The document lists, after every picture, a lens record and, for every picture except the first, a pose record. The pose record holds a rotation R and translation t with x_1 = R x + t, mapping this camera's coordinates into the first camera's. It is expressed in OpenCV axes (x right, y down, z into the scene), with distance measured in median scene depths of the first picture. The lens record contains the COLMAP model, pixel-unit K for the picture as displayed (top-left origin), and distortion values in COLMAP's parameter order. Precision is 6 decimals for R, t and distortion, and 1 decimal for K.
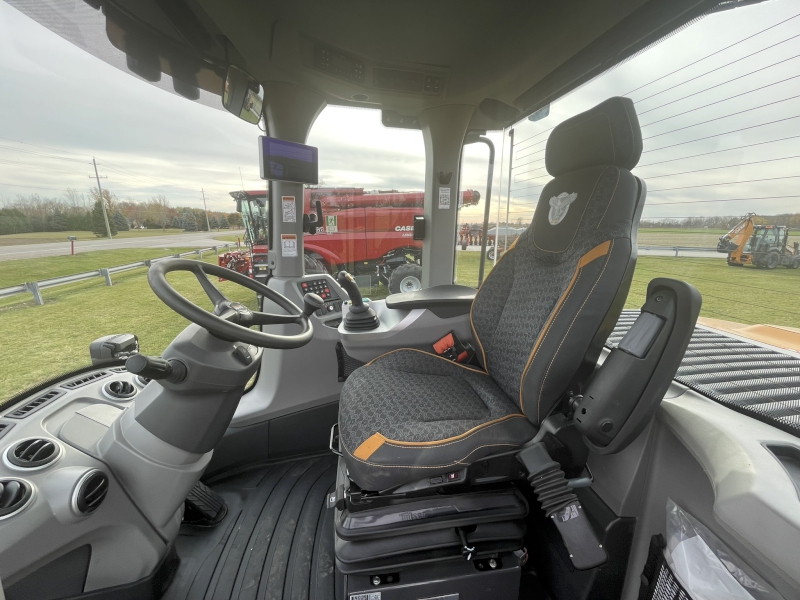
lens RADIAL K [[320.2, 0, 399.8], [0, 320.2, 301.7], [0, 0, 1]] dist [-0.002600, 0.000616]
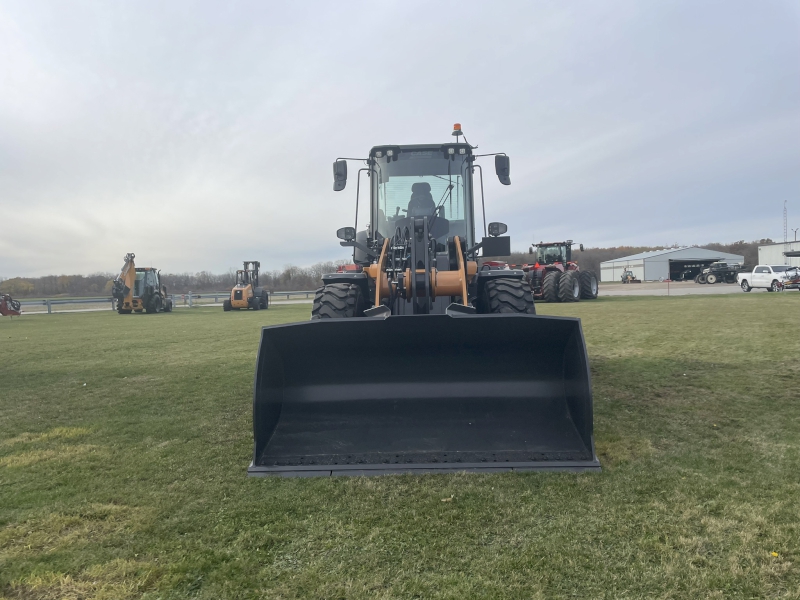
lens RADIAL K [[610.1, 0, 414.0], [0, 610.1, 300.7], [0, 0, 1]] dist [0.049230, -0.012331]
pose [[0.152302, -0.030910, 0.987851, -0.811342], [0.260012, 0.965555, -0.009875, 0.123660], [-0.953519, 0.258356, 0.155093, -0.012144]]
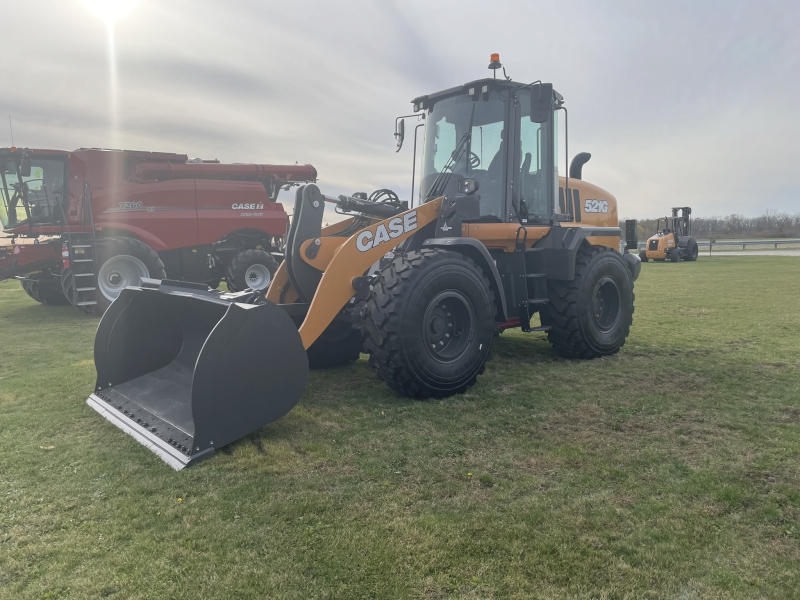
lens RADIAL K [[610.1, 0, 396.0], [0, 610.1, 297.7], [0, 0, 1]] dist [0.049230, -0.012331]
pose [[0.849154, -0.065358, 0.524085, -0.471196], [0.144978, 0.983040, -0.112307, 0.220678], [-0.507856, 0.171347, 0.844229, -0.446693]]
